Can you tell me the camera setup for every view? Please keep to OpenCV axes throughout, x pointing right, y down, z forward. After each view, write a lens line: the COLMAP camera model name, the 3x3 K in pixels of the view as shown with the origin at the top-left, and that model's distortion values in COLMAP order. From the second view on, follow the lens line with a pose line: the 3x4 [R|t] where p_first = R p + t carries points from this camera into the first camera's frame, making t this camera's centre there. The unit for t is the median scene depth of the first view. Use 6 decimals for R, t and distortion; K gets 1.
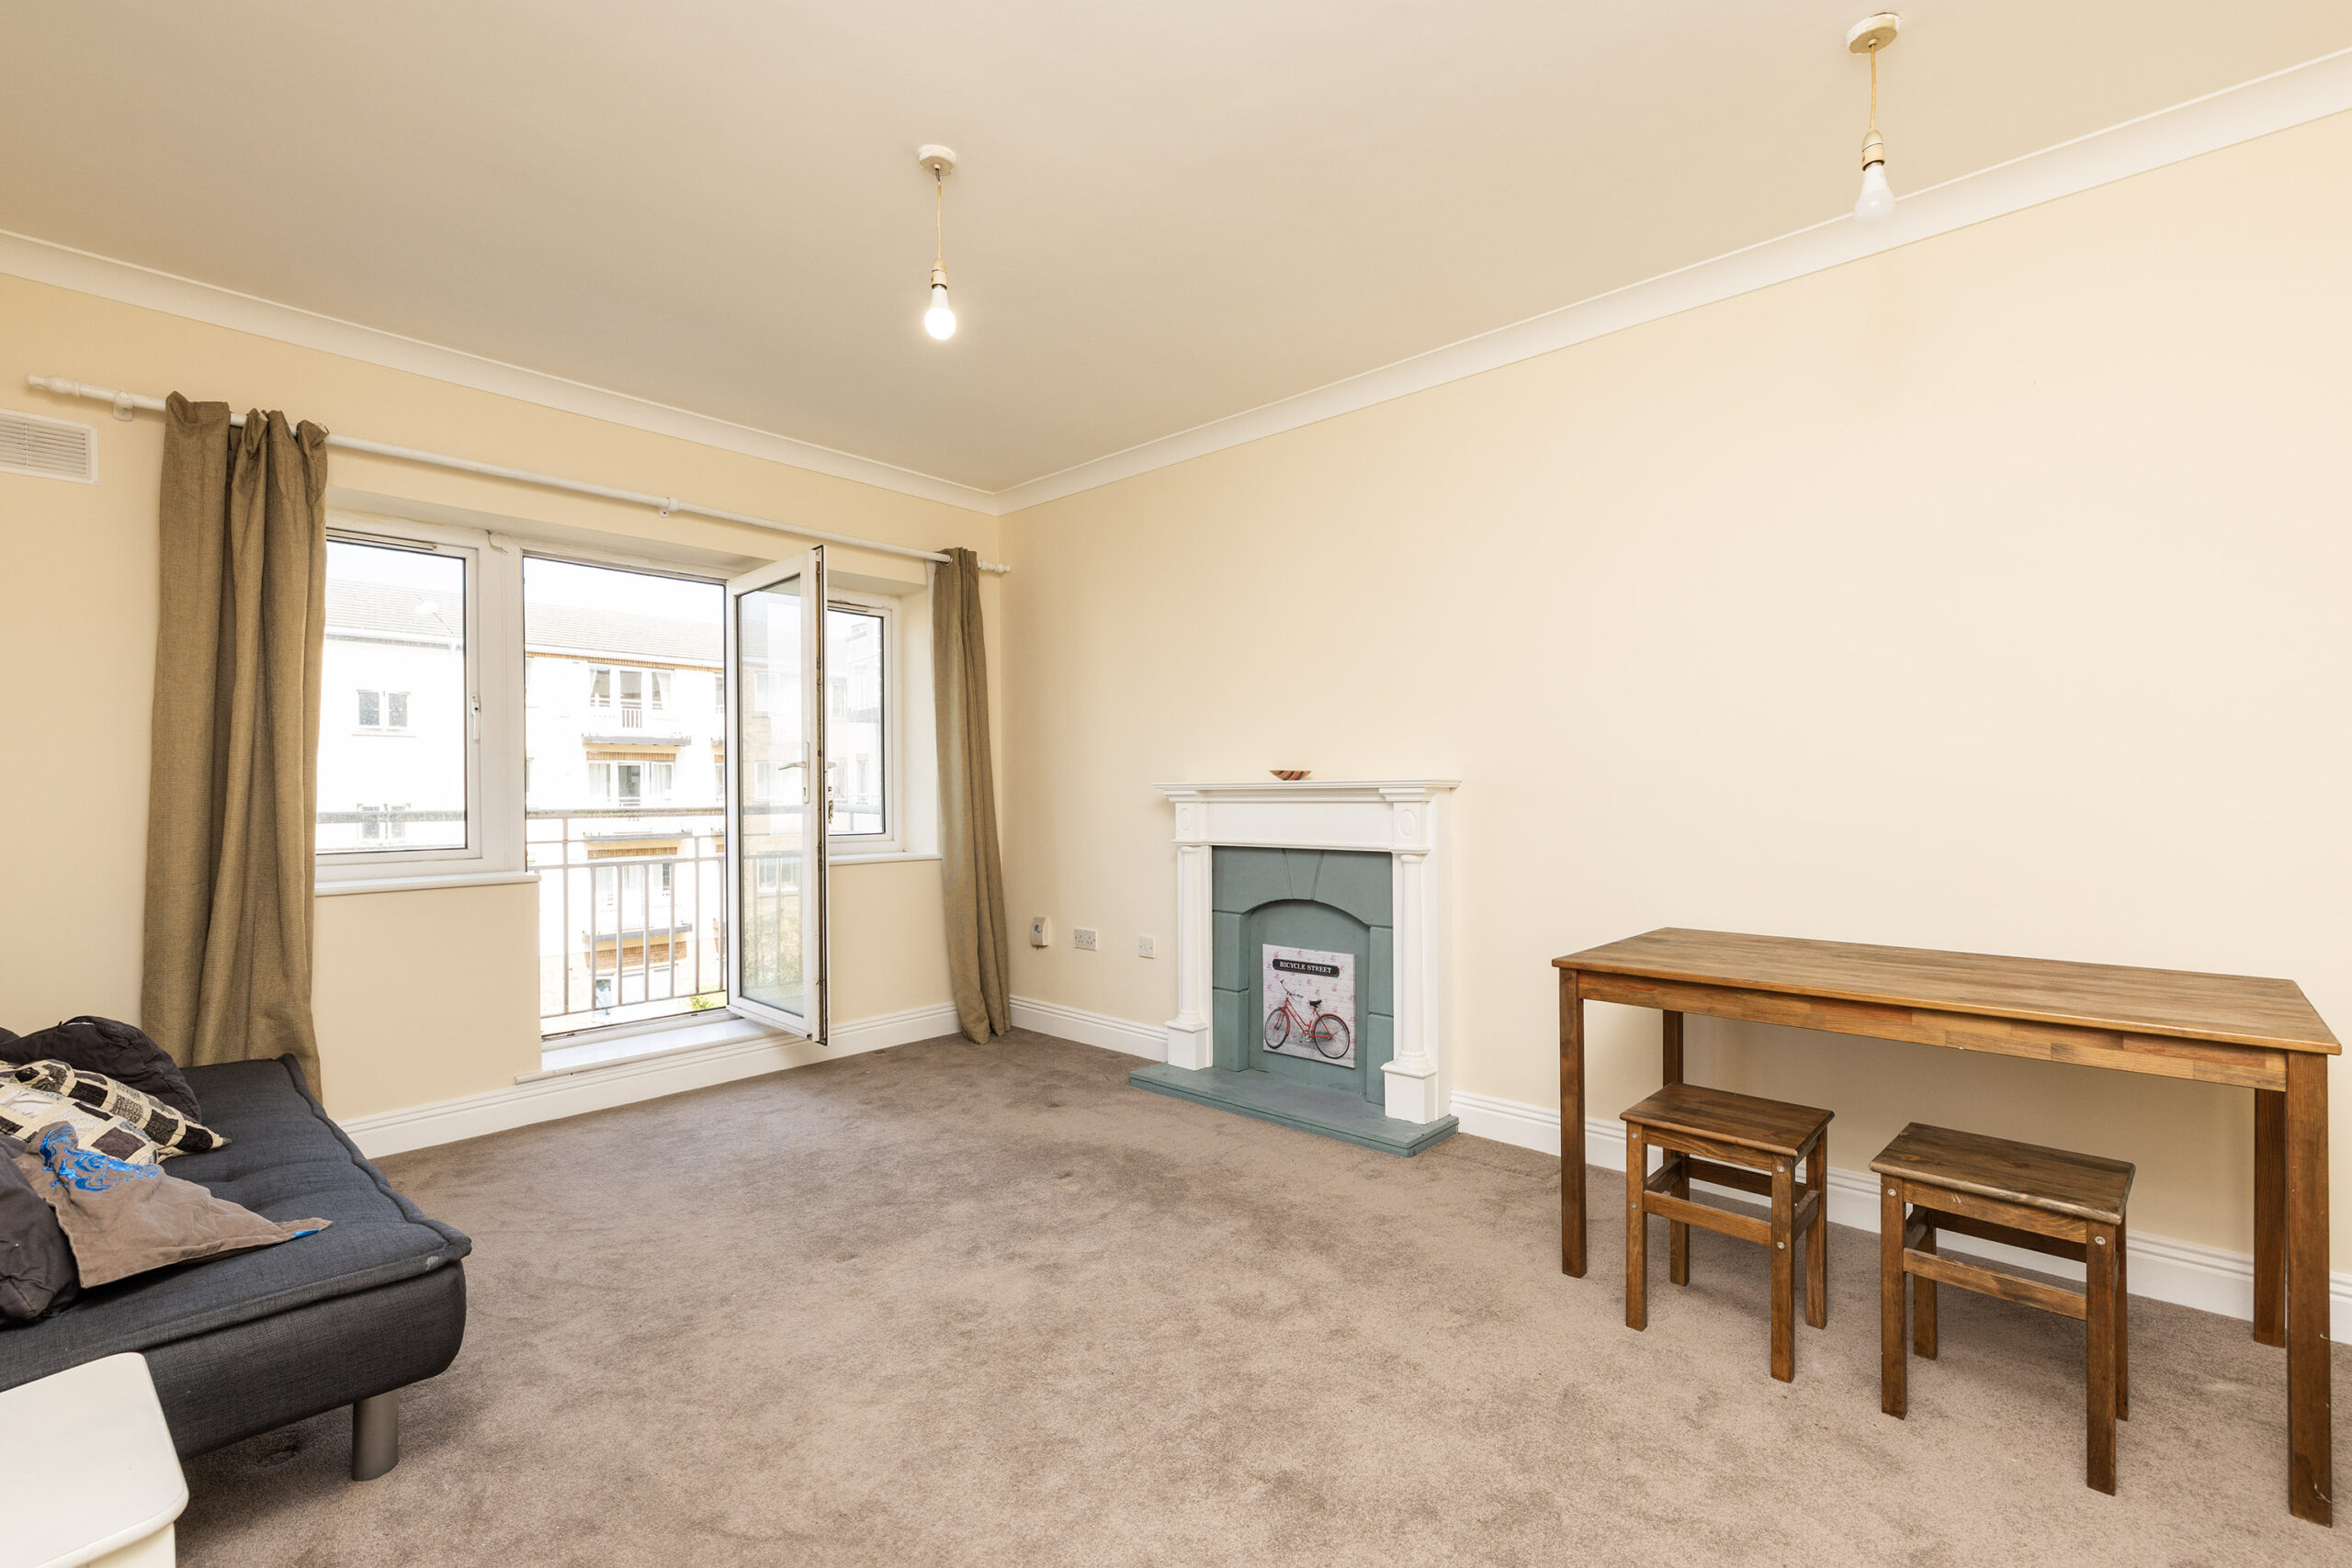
lens RADIAL K [[1013.5, 0, 1180.1], [0, 1013.5, 792.0], [0, 0, 1]] dist [-0.002344, 0.002092]
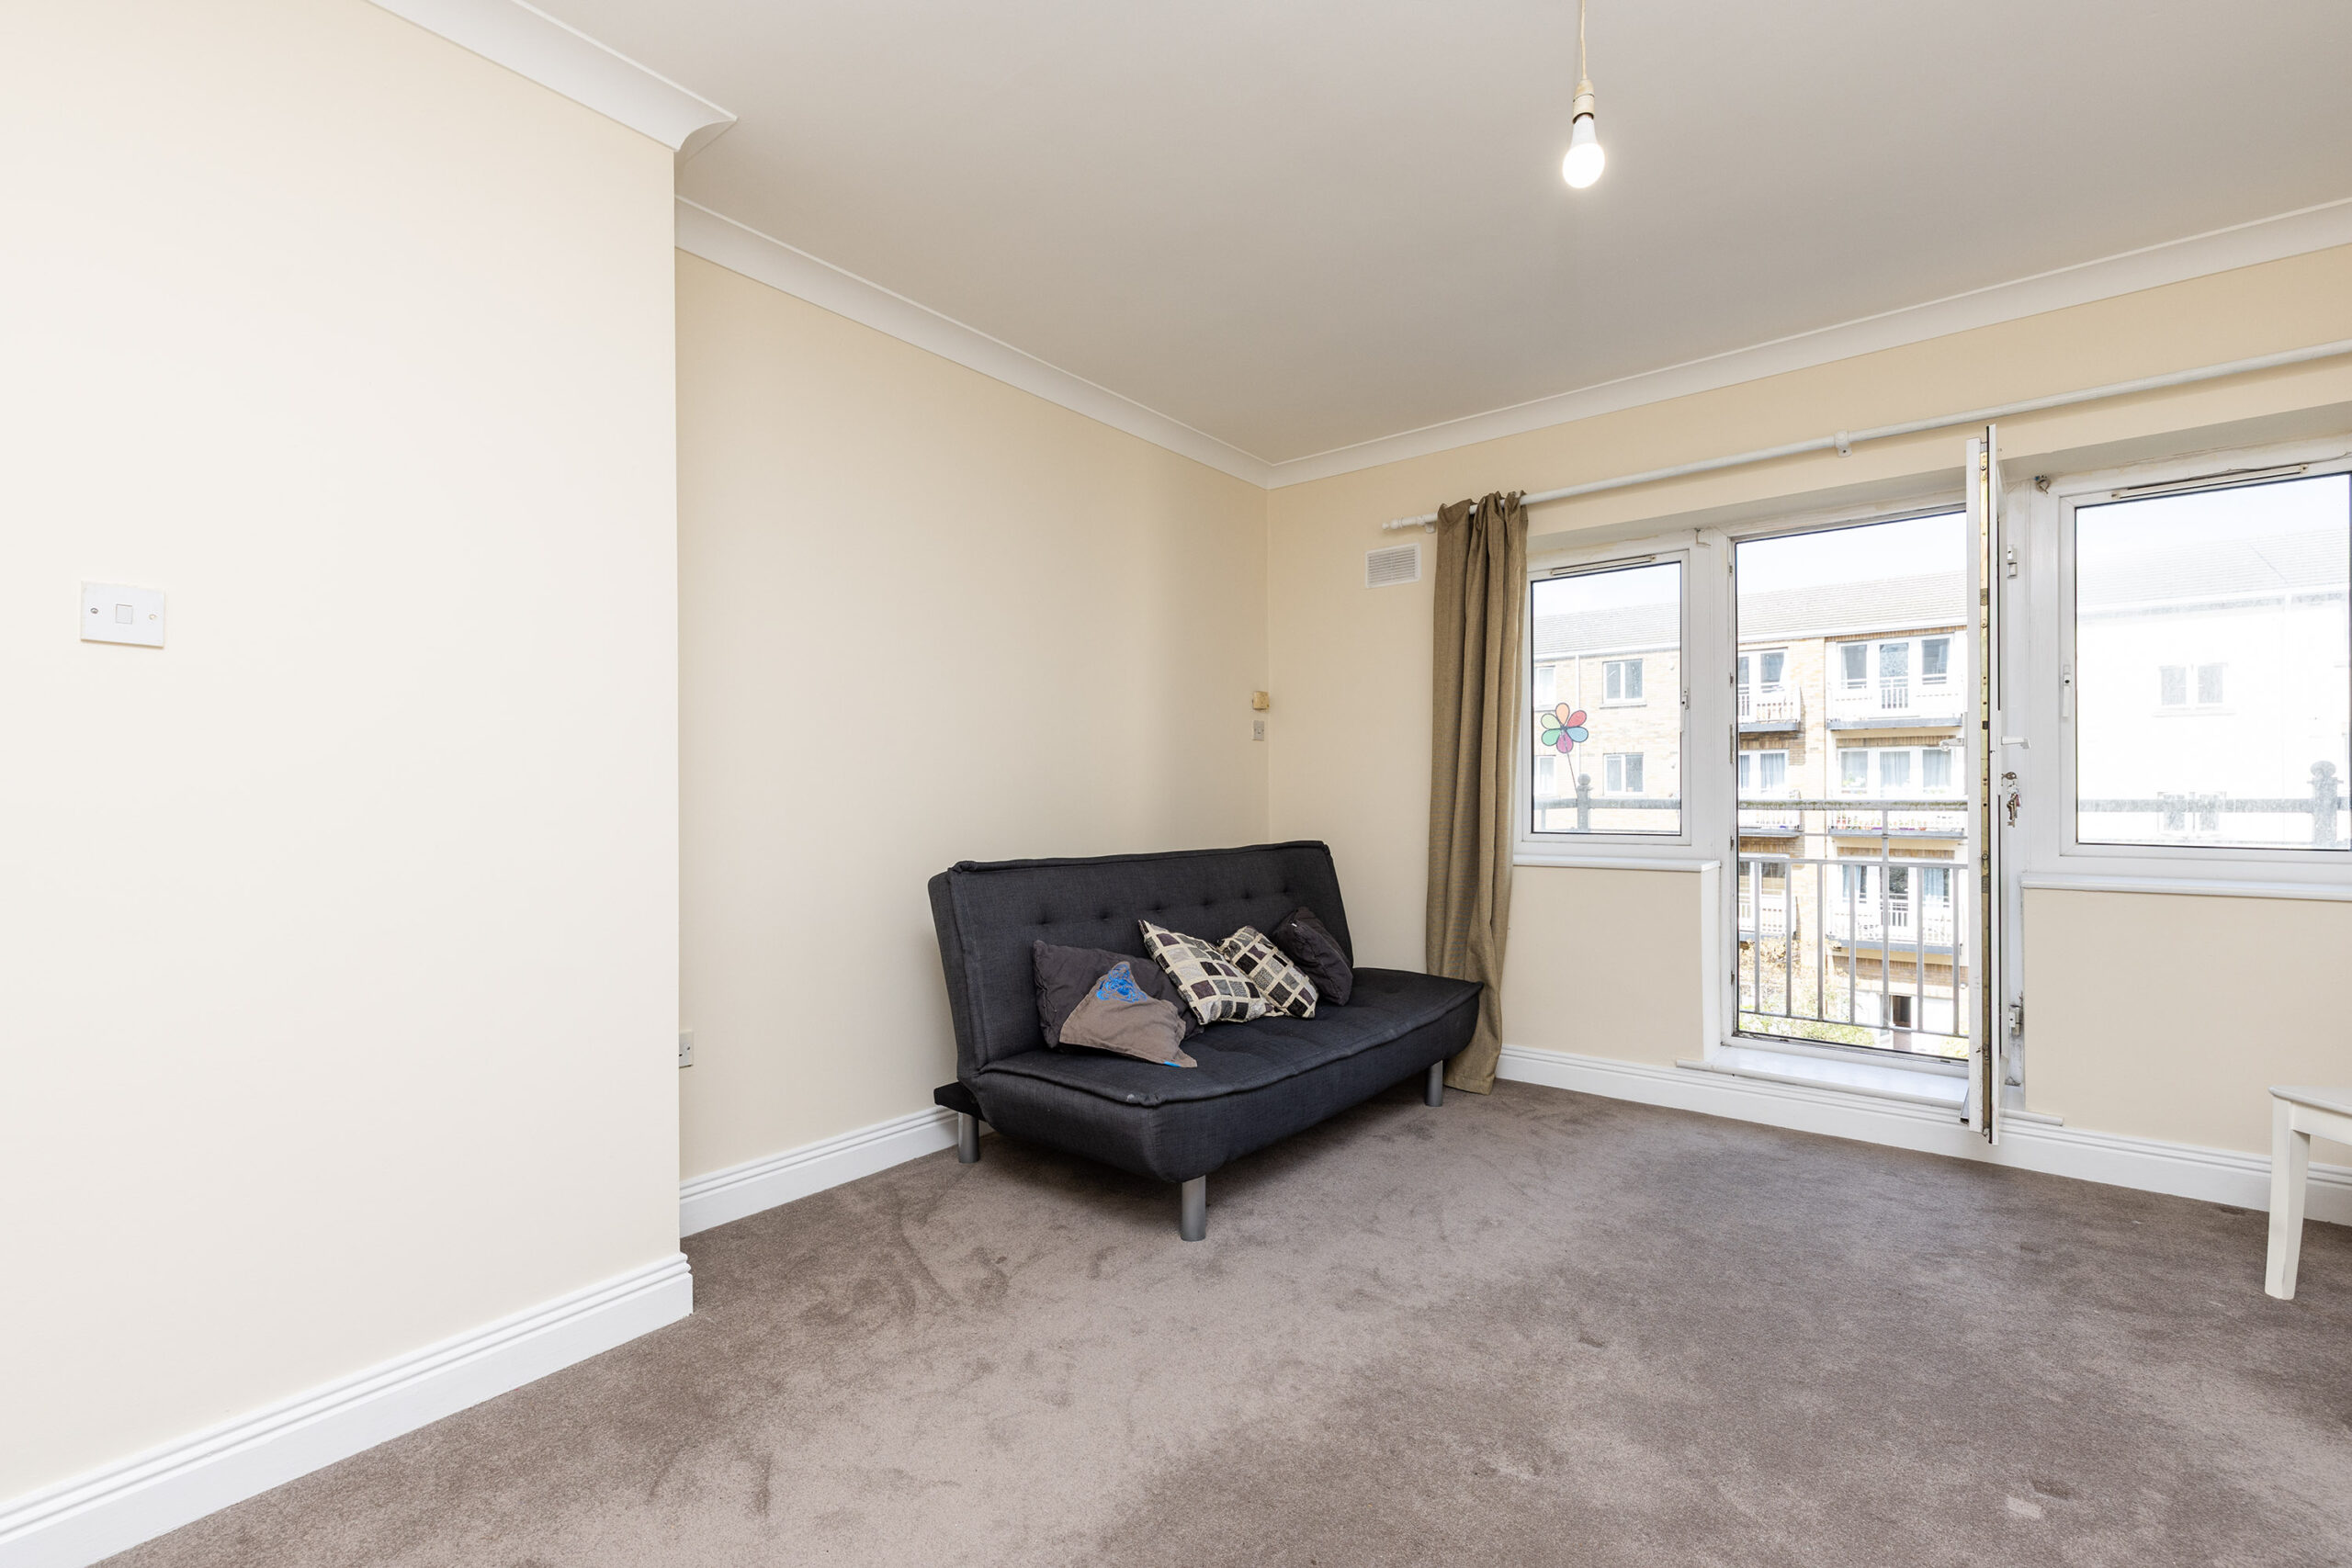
lens RADIAL K [[1013.5, 0, 1169.3], [0, 1013.5, 793.6], [0, 0, 1]] dist [-0.002344, 0.002092]
pose [[0.058577, 0.008539, -0.998246, 0.318650], [0.006373, 0.999940, 0.008927, -0.000964], [0.998263, -0.006885, 0.058519, 0.402144]]
